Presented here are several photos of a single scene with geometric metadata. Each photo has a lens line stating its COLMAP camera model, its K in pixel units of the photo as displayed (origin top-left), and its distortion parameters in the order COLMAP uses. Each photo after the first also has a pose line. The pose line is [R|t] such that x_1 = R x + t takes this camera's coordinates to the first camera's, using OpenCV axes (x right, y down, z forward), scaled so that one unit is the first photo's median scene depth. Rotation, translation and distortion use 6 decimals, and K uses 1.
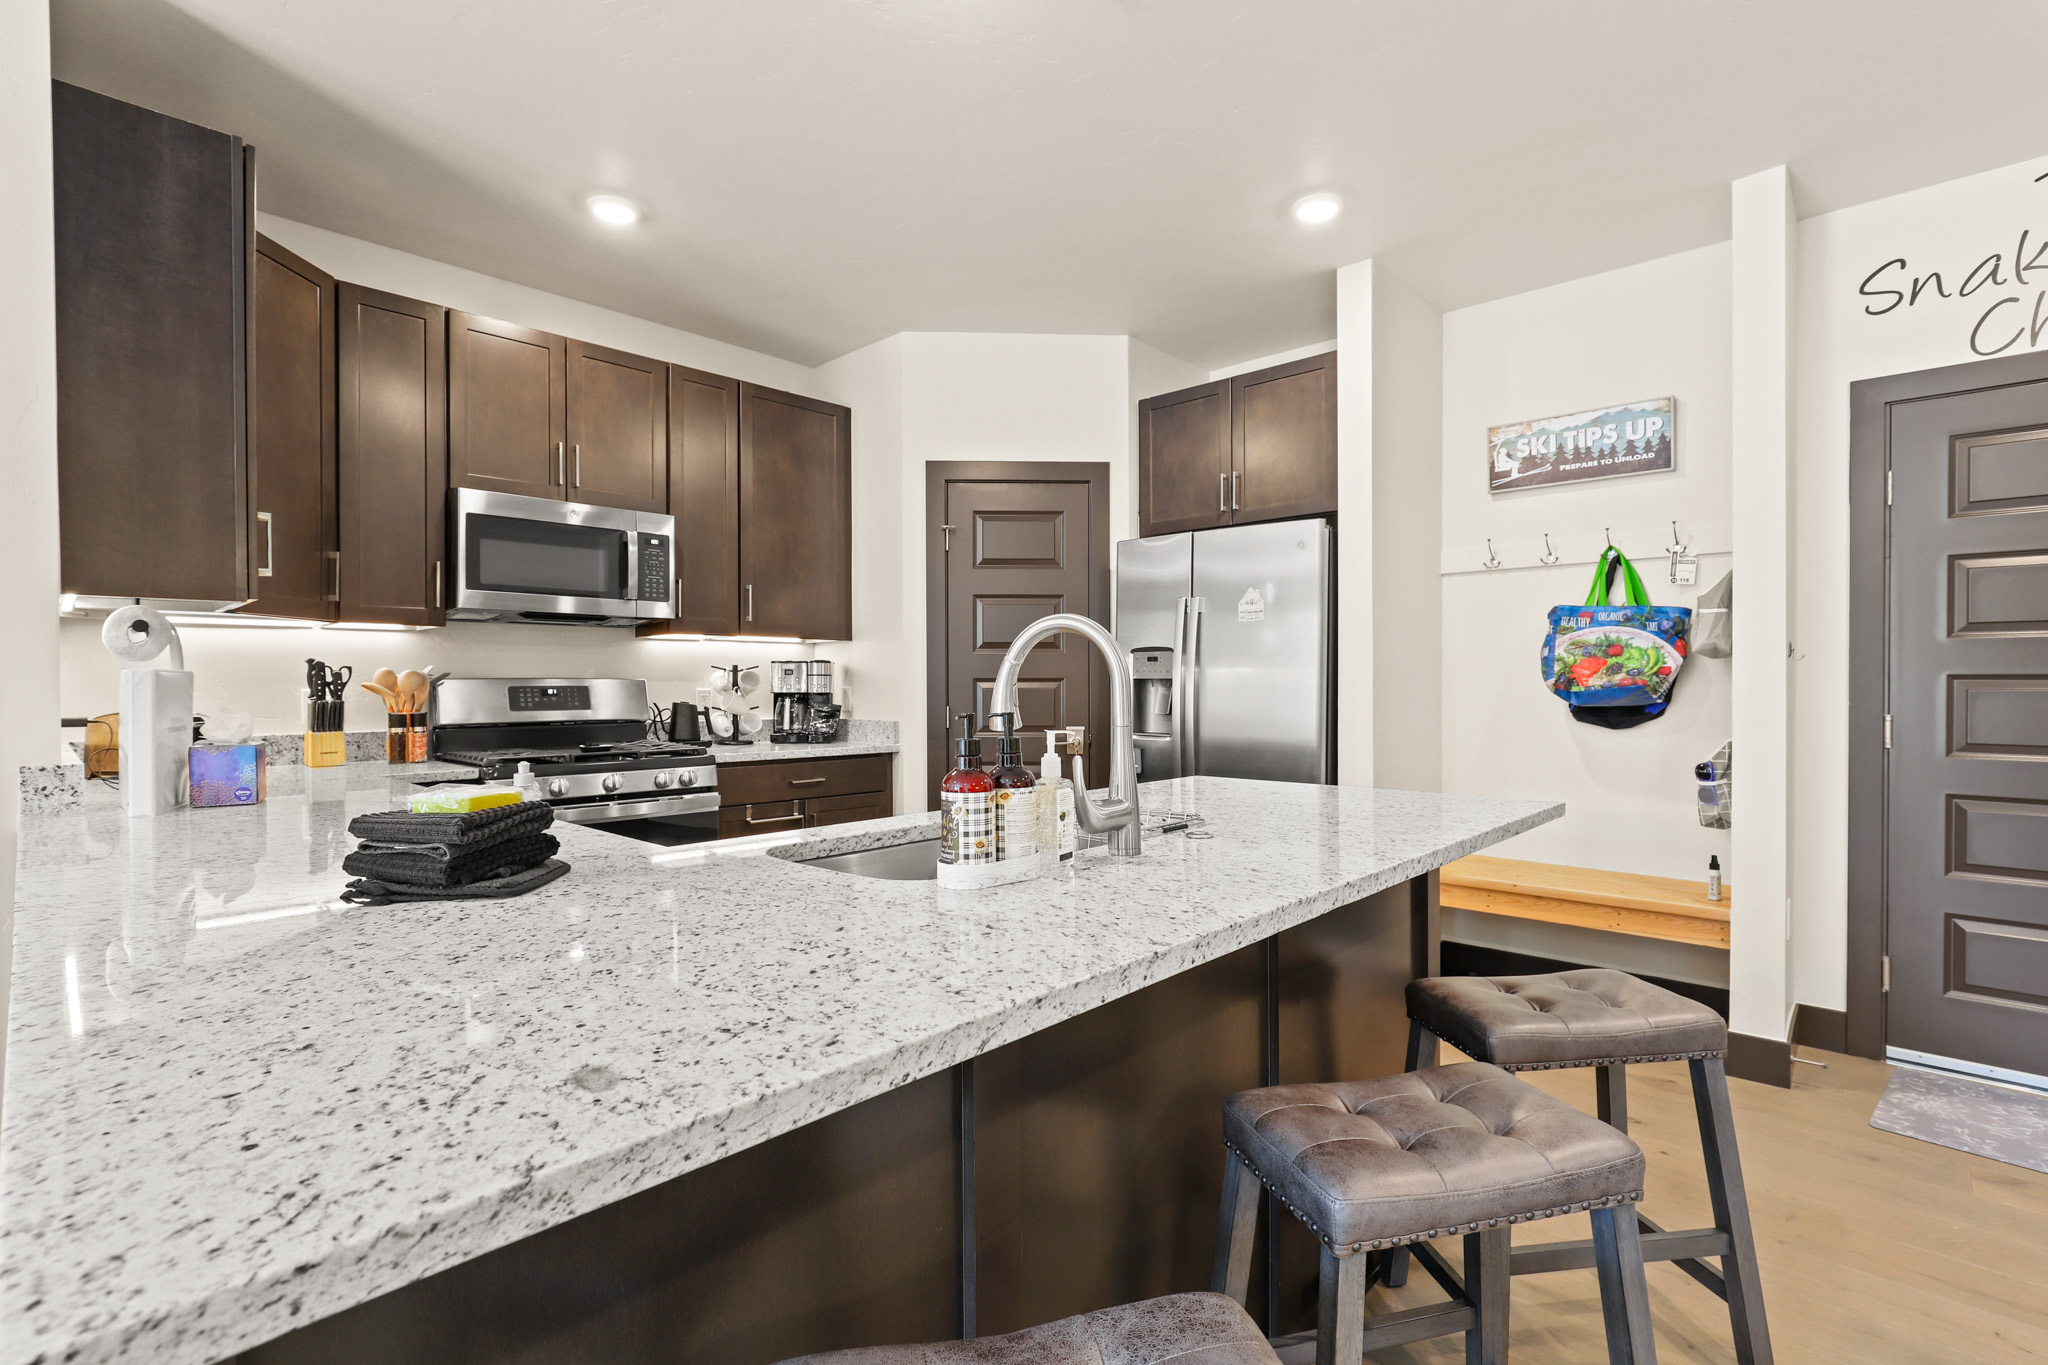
lens RADIAL K [[945.7, 0, 1027.0], [0, 945.7, 689.6], [0, 0, 1]] dist [-0.015477, 0.005305]
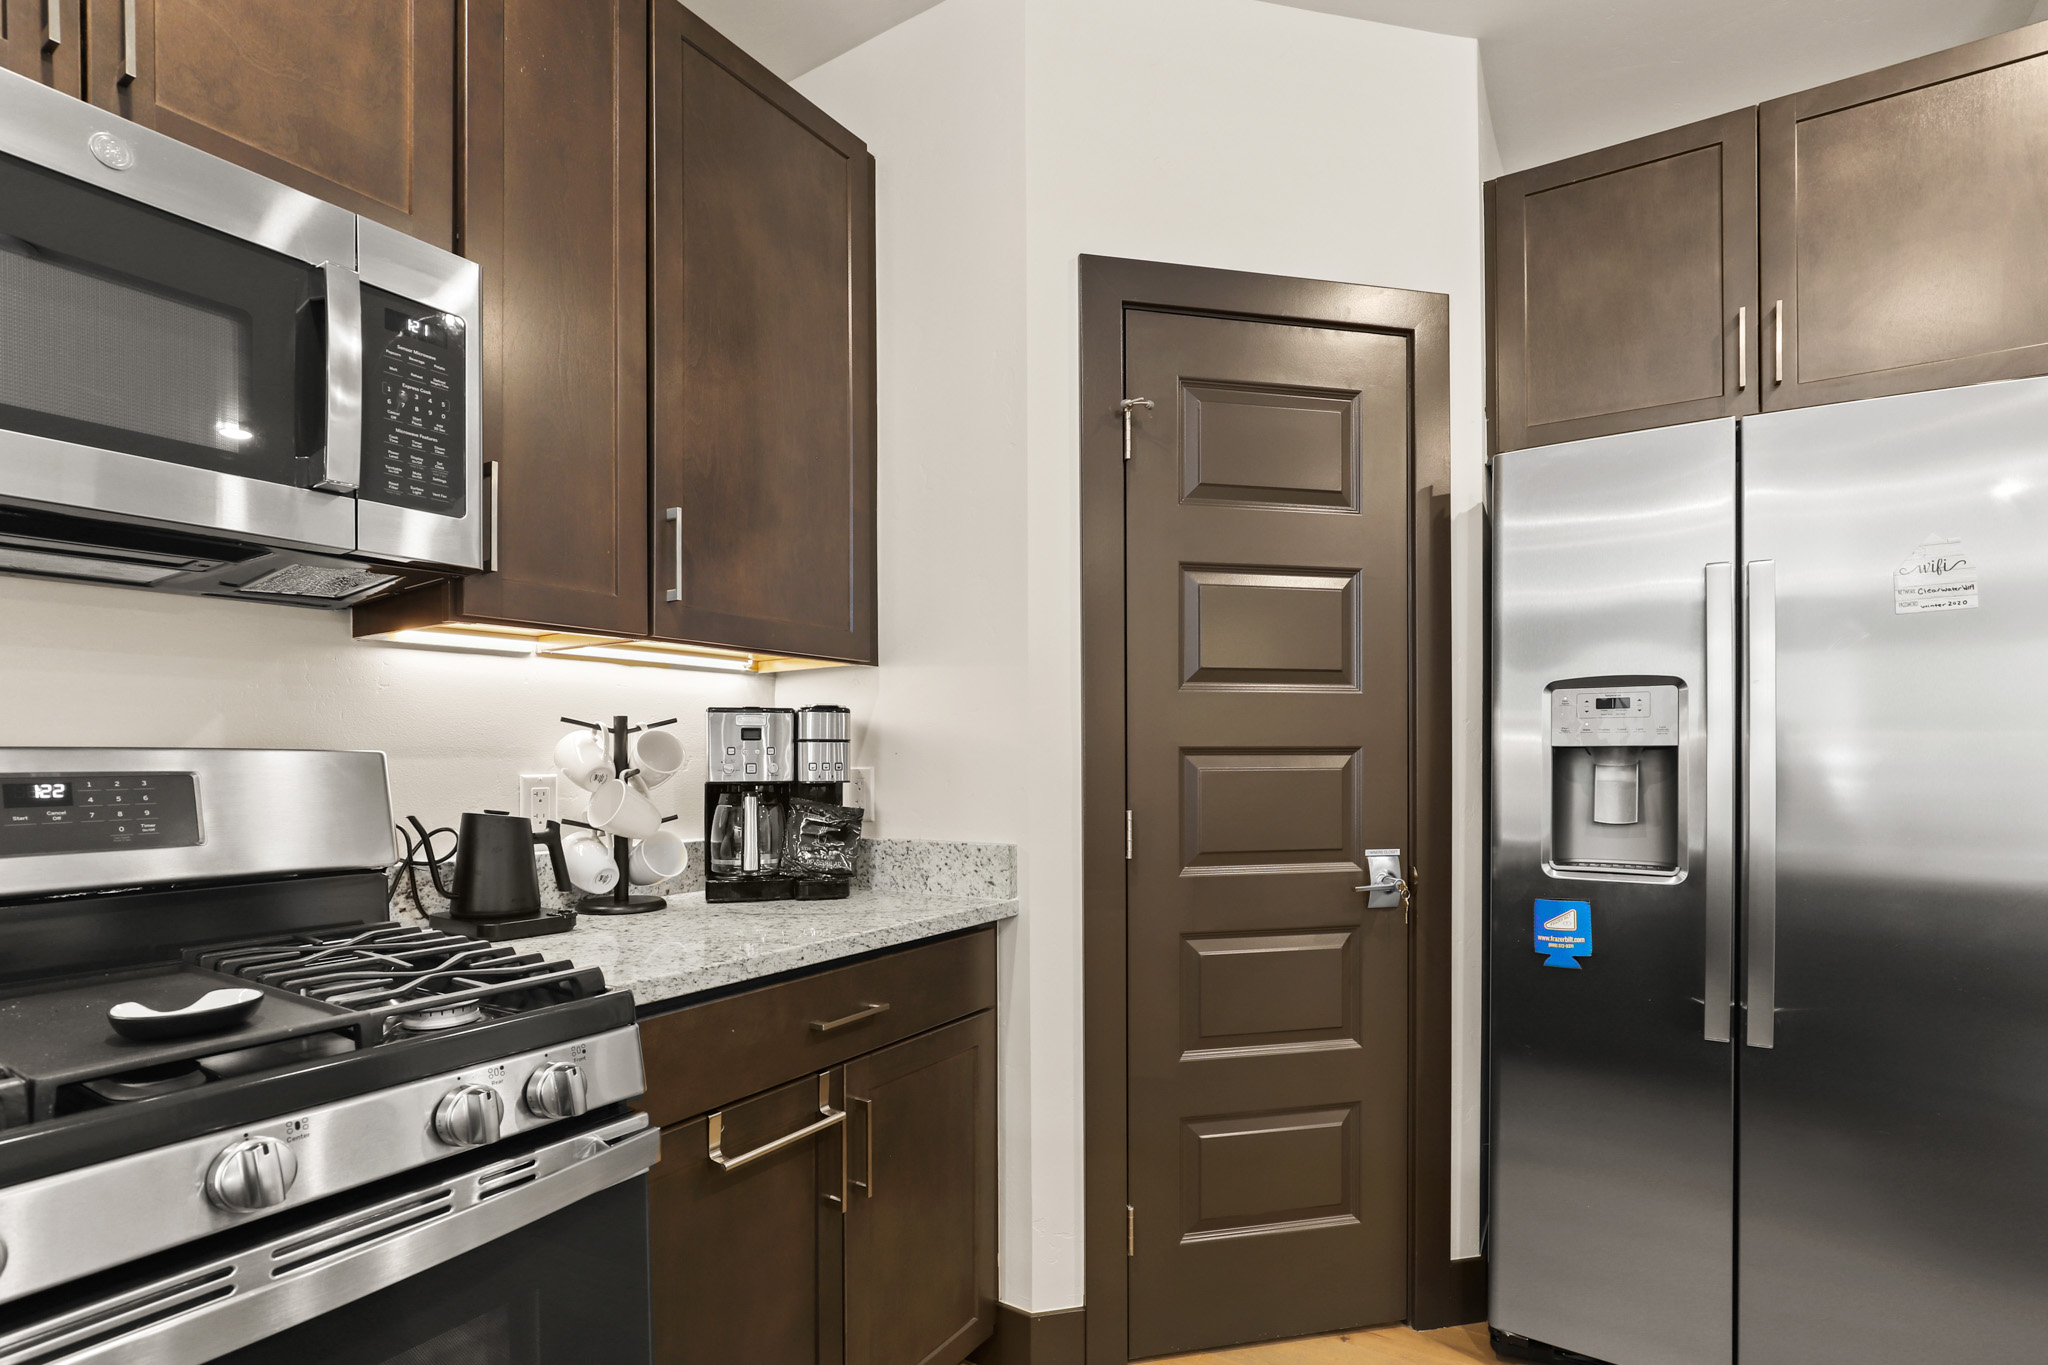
lens RADIAL K [[998.7, 0, 1010.5], [0, 998.7, 756.2], [0, 0, 1]] dist [-0.014672, -0.000104]
pose [[0.982656, -0.004143, 0.185389, -0.255030], [0.005535, 0.999960, -0.006991, -0.005276], [-0.185353, 0.007896, 0.982640, 0.620727]]
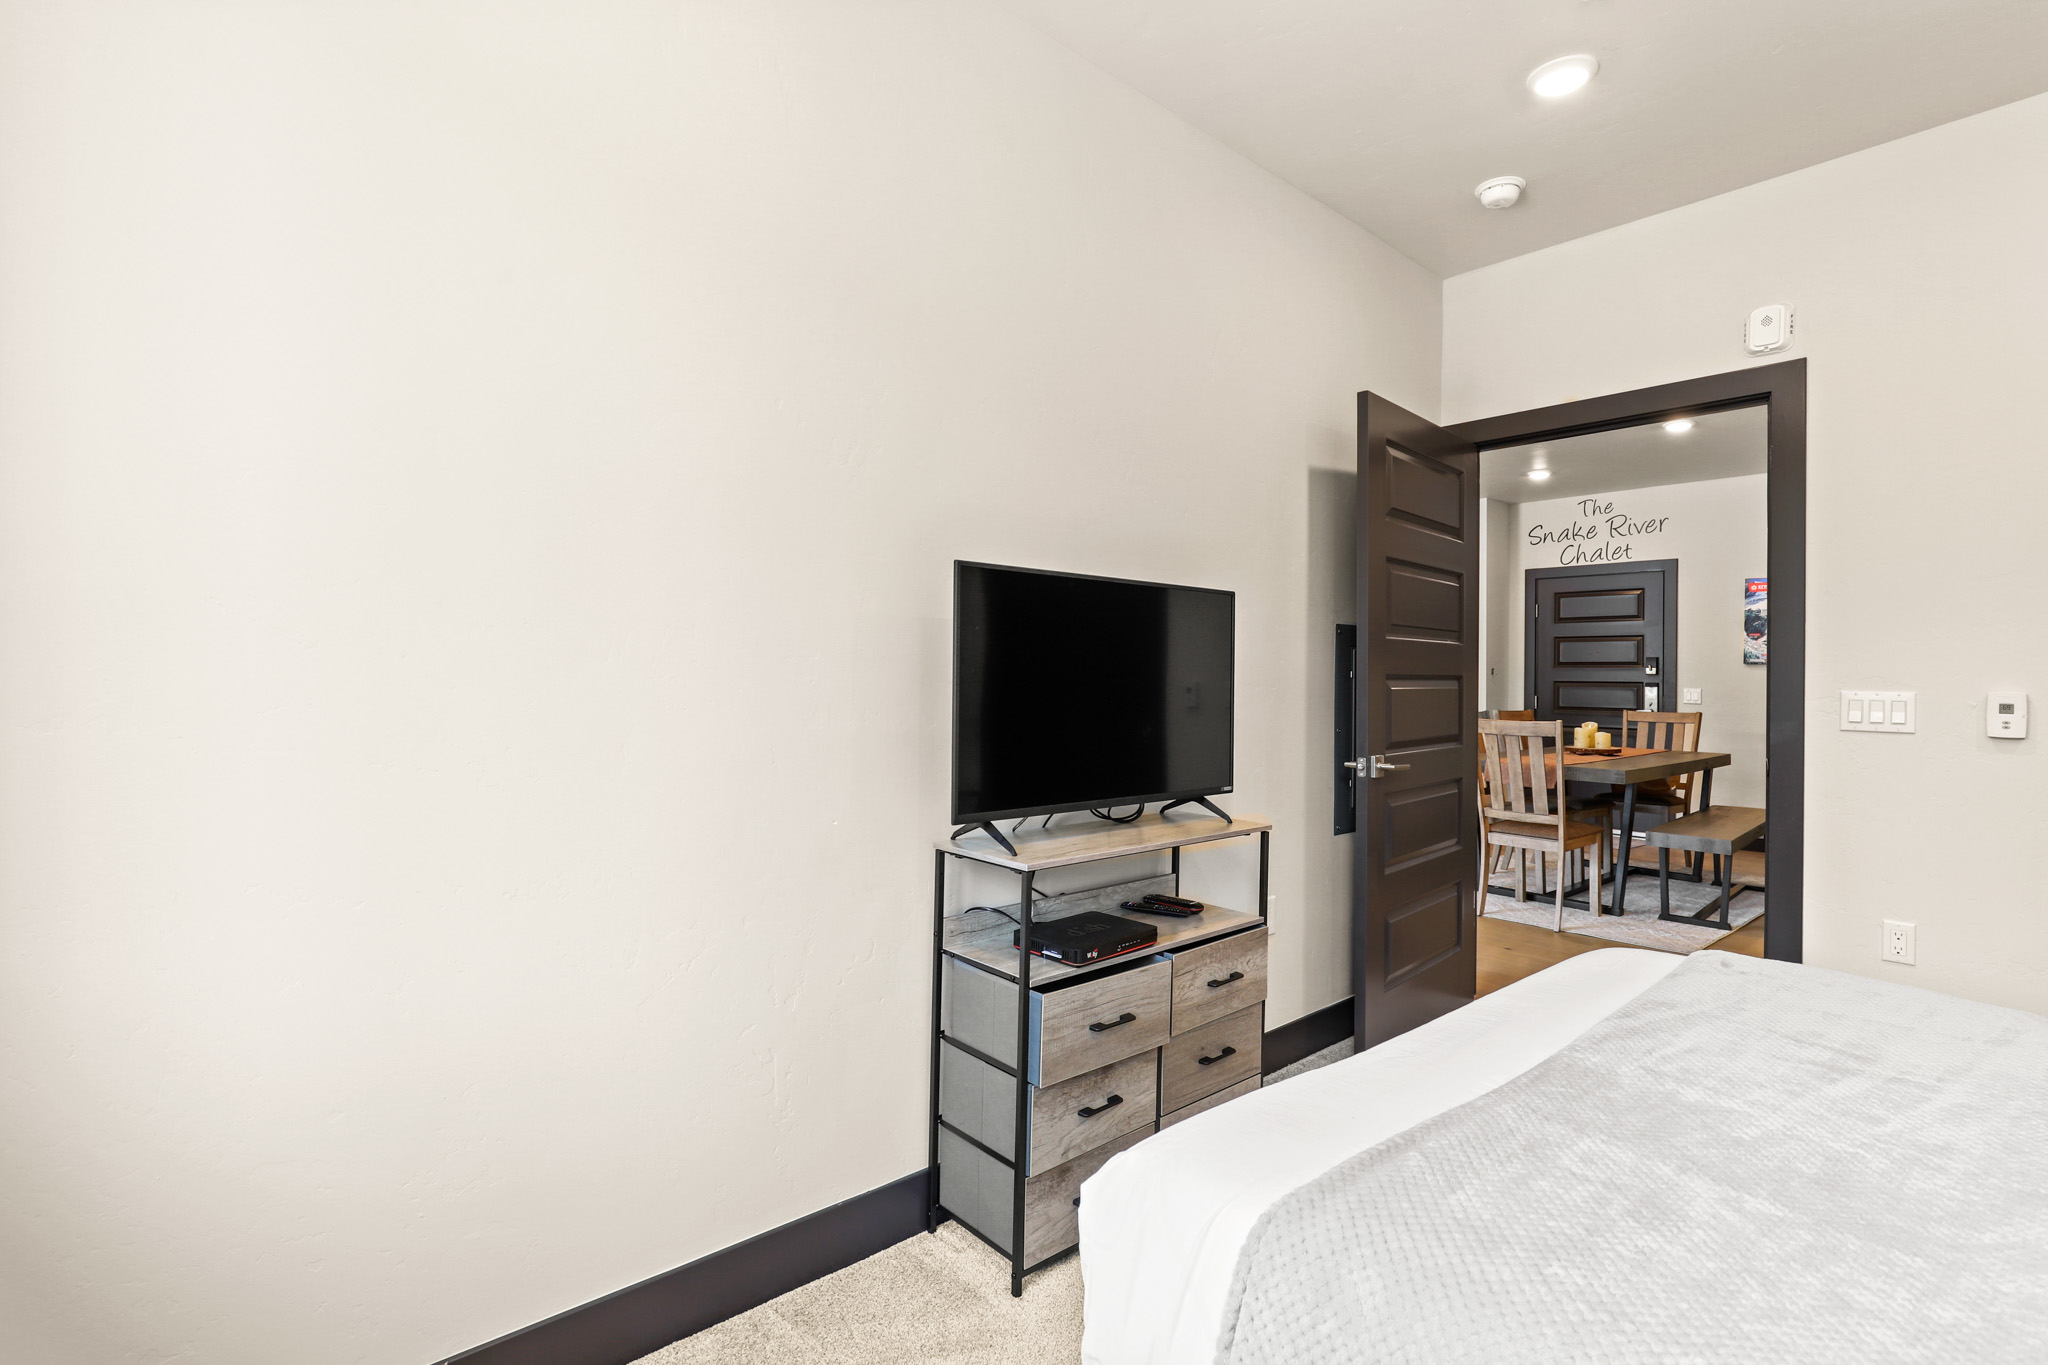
lens RADIAL K [[979.3, 0, 1033.6], [0, 979.3, 683.3], [0, 0, 1]] dist [-0.004024, 0.000143]
pose [[0.996424, 0.008620, -0.084058, -0.215728], [-0.009068, 0.999947, -0.004954, 0.013522], [0.084011, 0.005698, 0.996449, -1.529647]]
